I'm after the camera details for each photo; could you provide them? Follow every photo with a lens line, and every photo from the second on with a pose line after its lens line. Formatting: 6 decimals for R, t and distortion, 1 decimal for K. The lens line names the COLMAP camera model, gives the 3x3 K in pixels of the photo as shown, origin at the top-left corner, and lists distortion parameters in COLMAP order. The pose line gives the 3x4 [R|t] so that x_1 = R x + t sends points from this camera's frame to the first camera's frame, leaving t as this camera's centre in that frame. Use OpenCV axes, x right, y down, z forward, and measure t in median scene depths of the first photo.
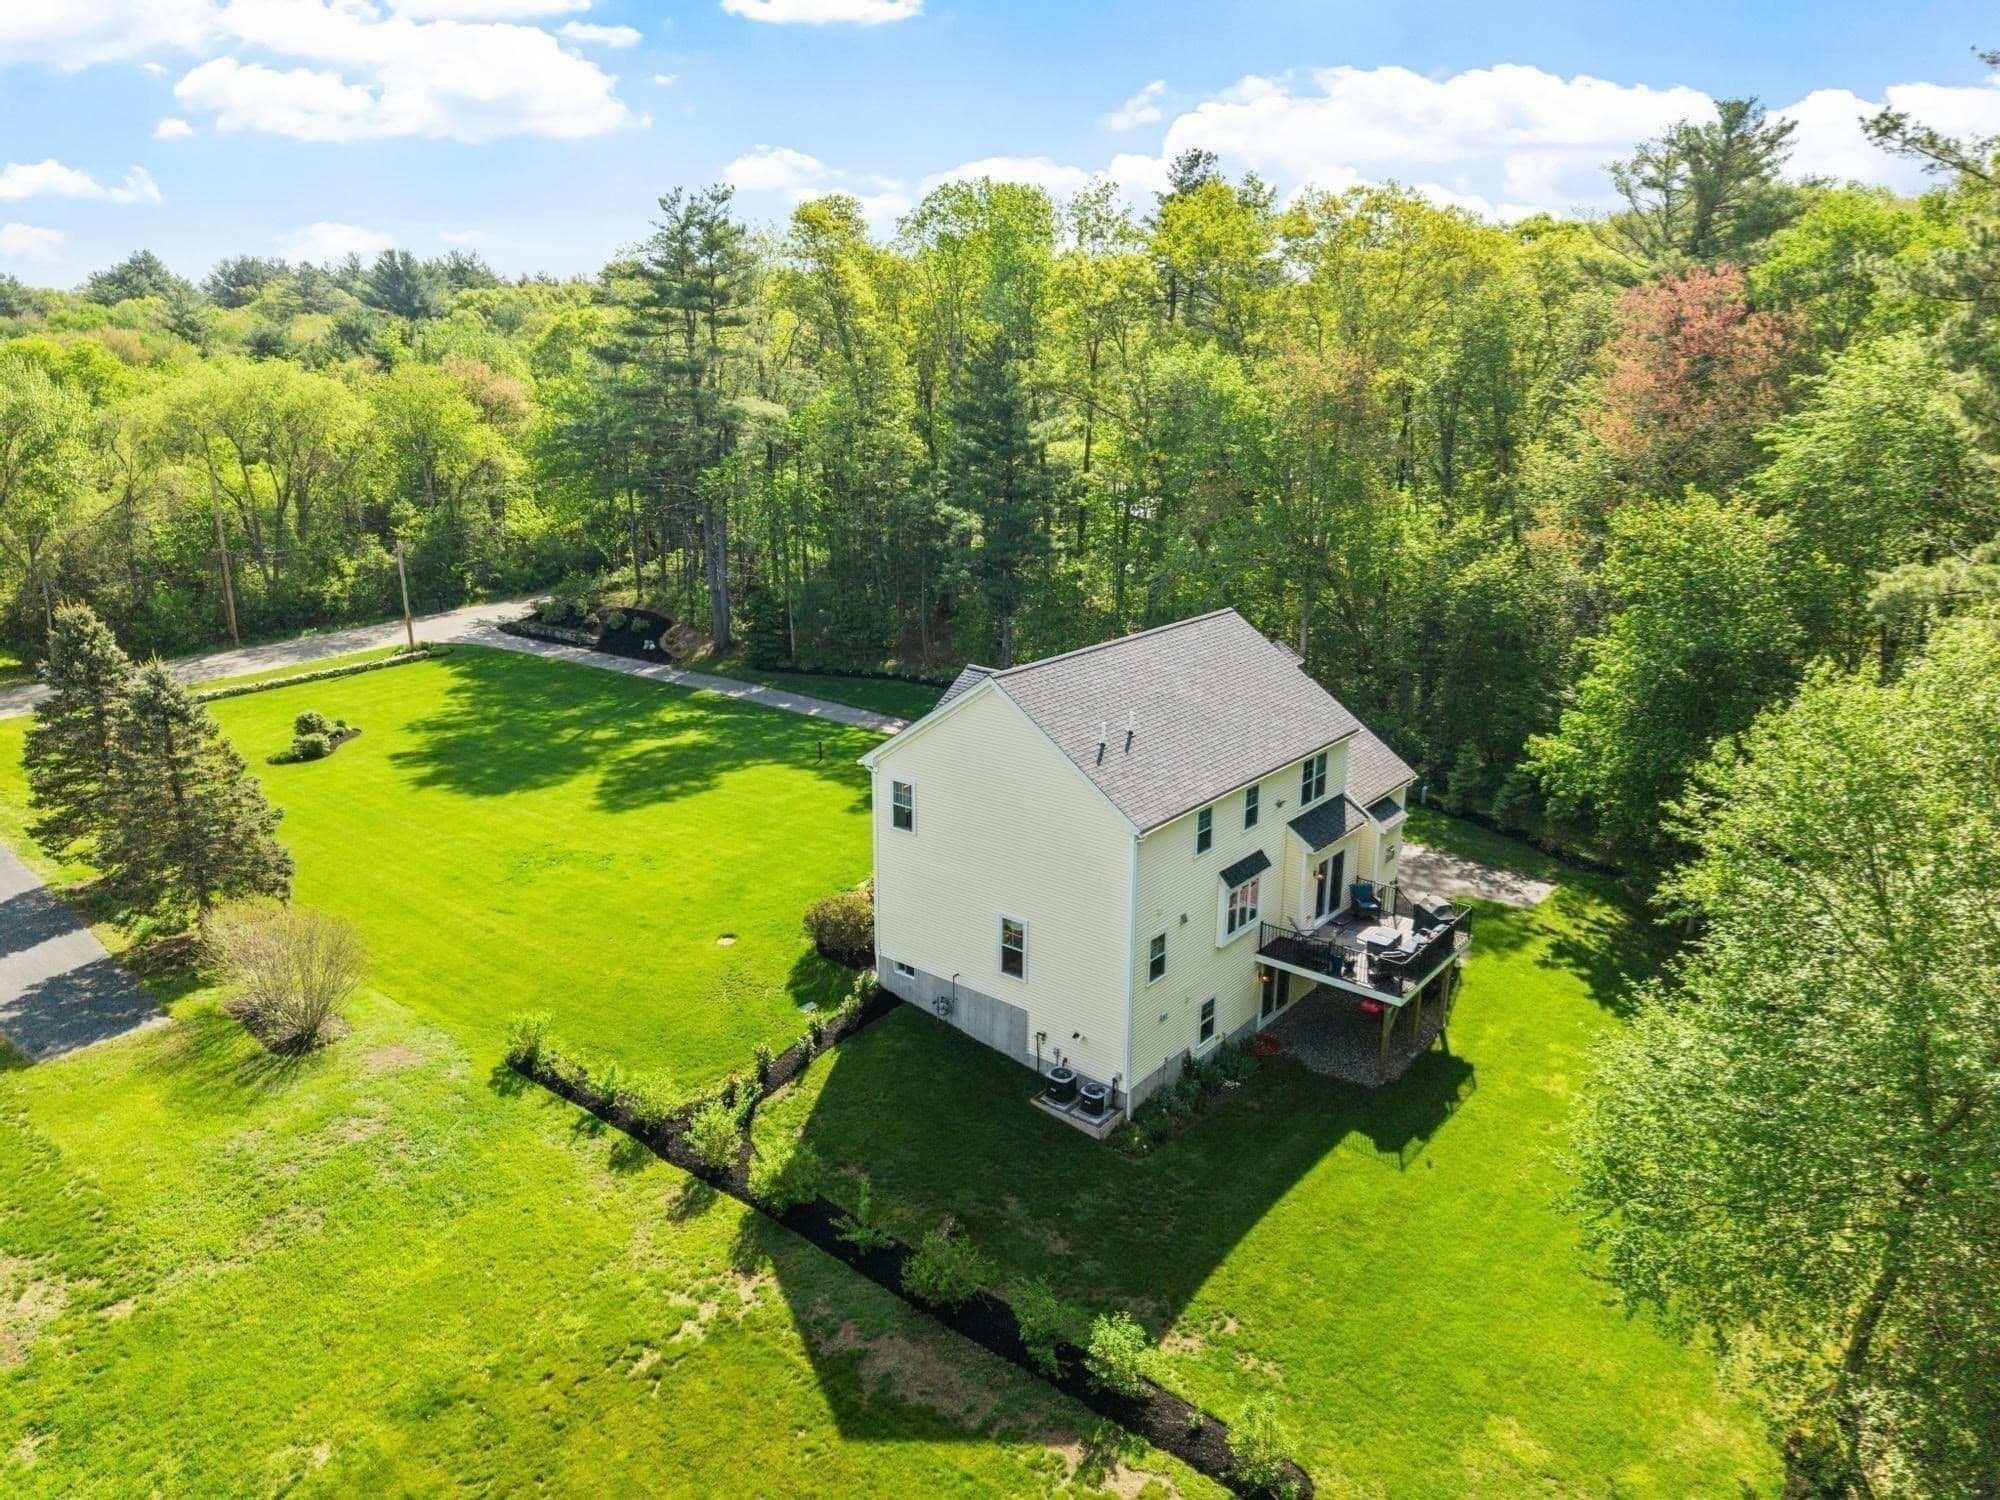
lens RADIAL K [[1383.4, 0, 1000.0], [0, 1383.4, 750.0], [0, 0, 1]] dist [0.004400, -0.008433]
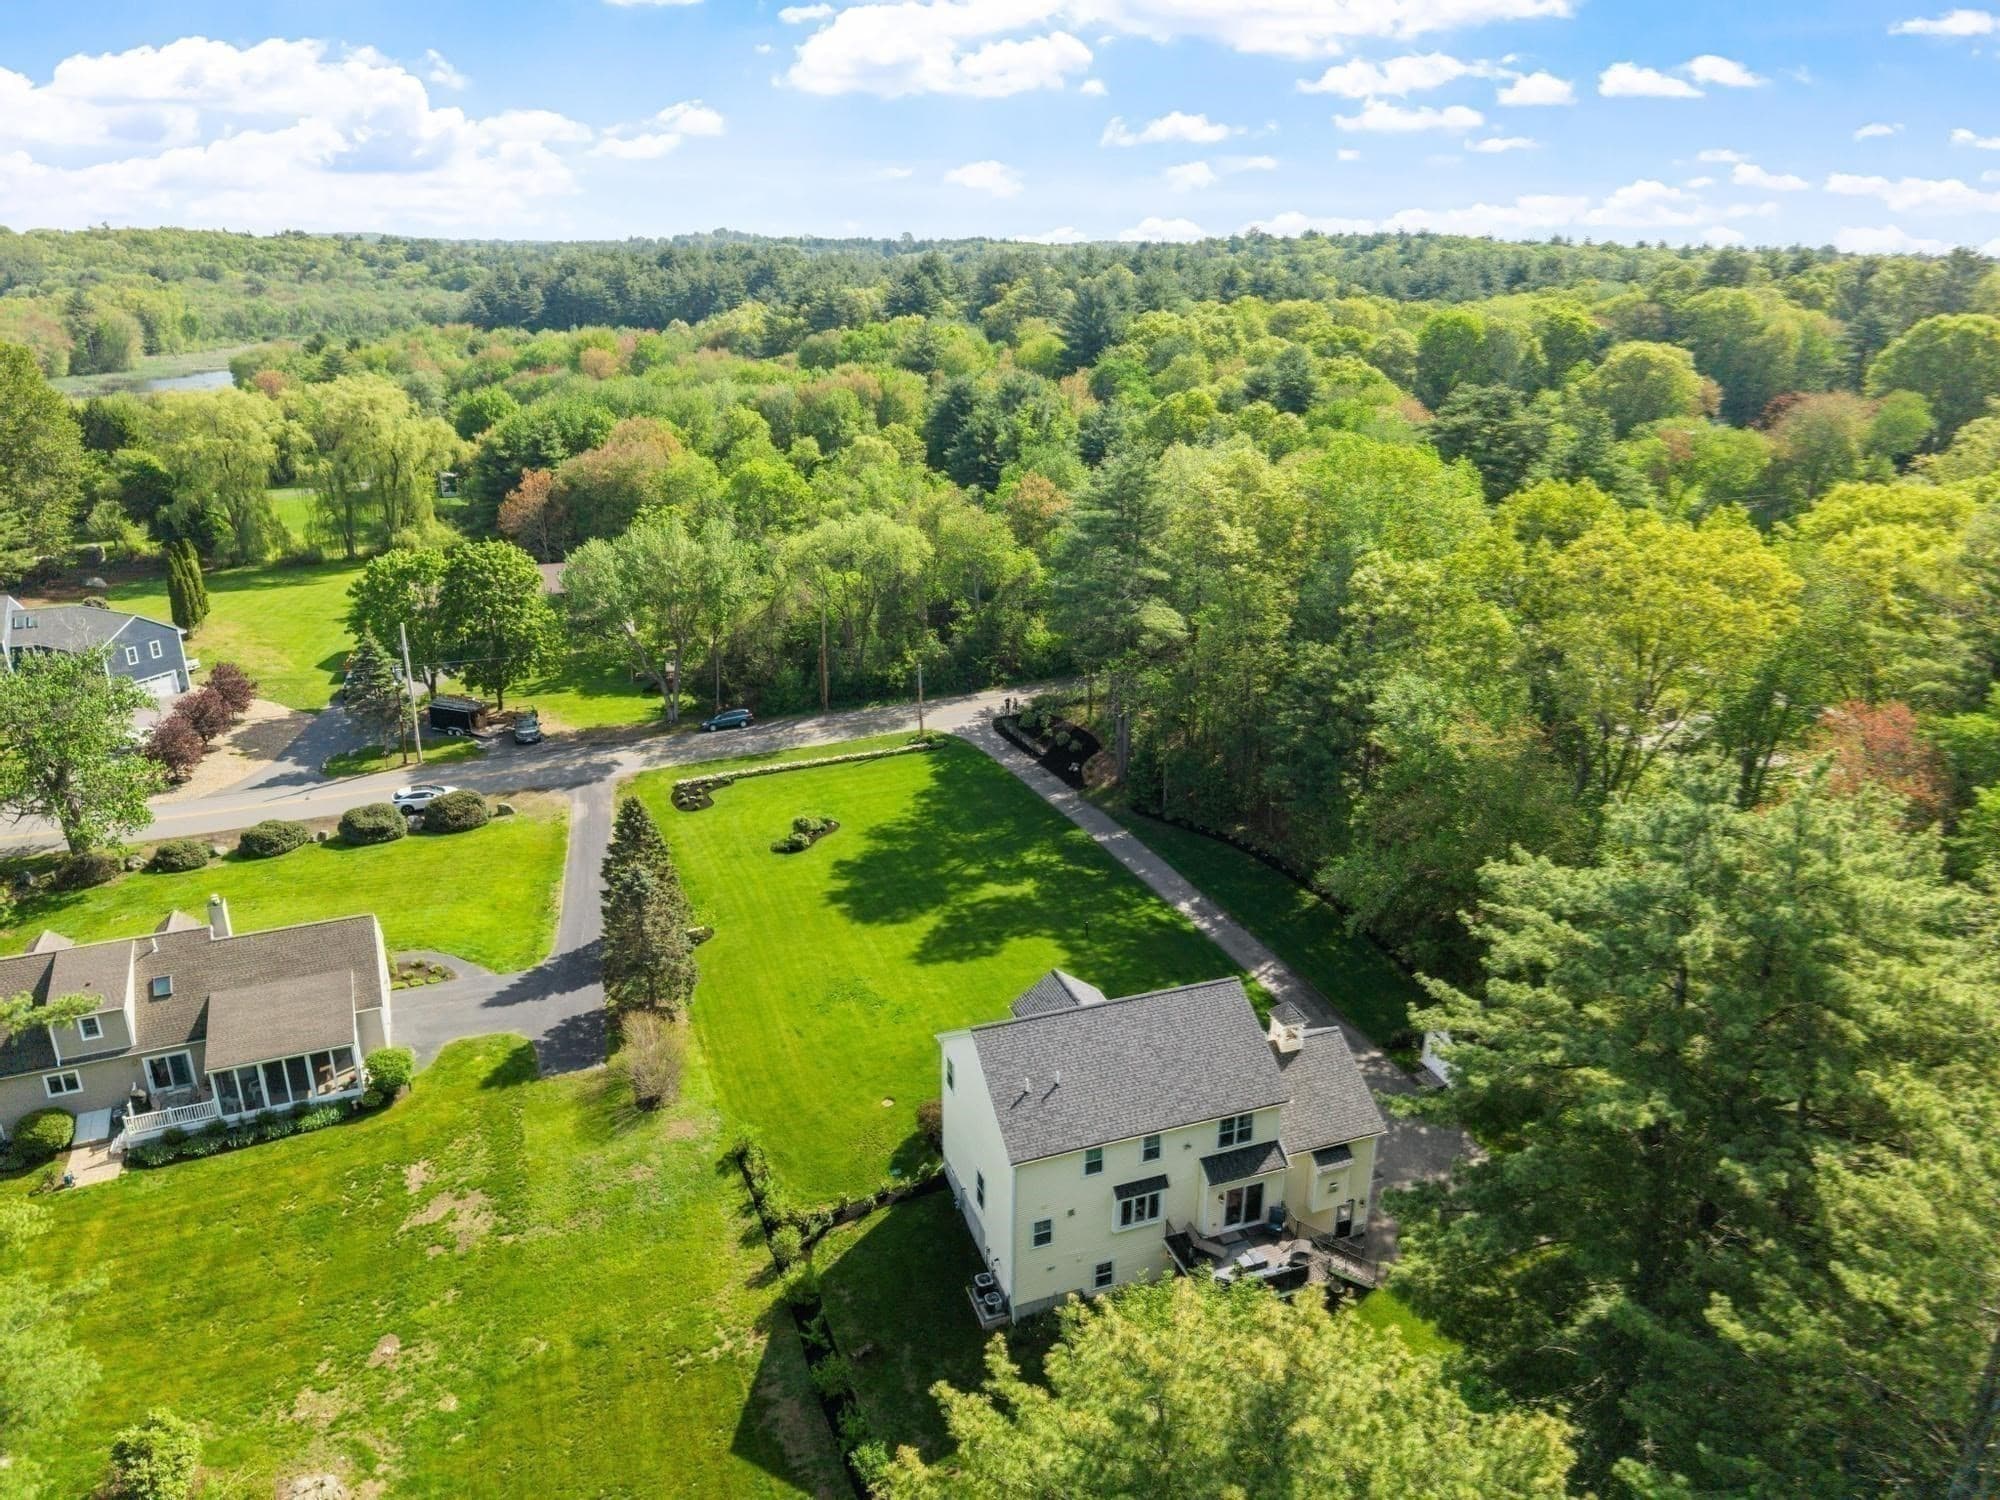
lens RADIAL K [[1418.8, 0, 1000.0], [0, 1418.8, 750.0], [0, 0, 1]] dist [-0.025961, -0.001360]
pose [[0.846544, 0.184491, -0.499326, 0.689972], [-0.135154, 0.981775, 0.133610, -0.527635], [0.514875, -0.045621, 0.856051, -0.315180]]
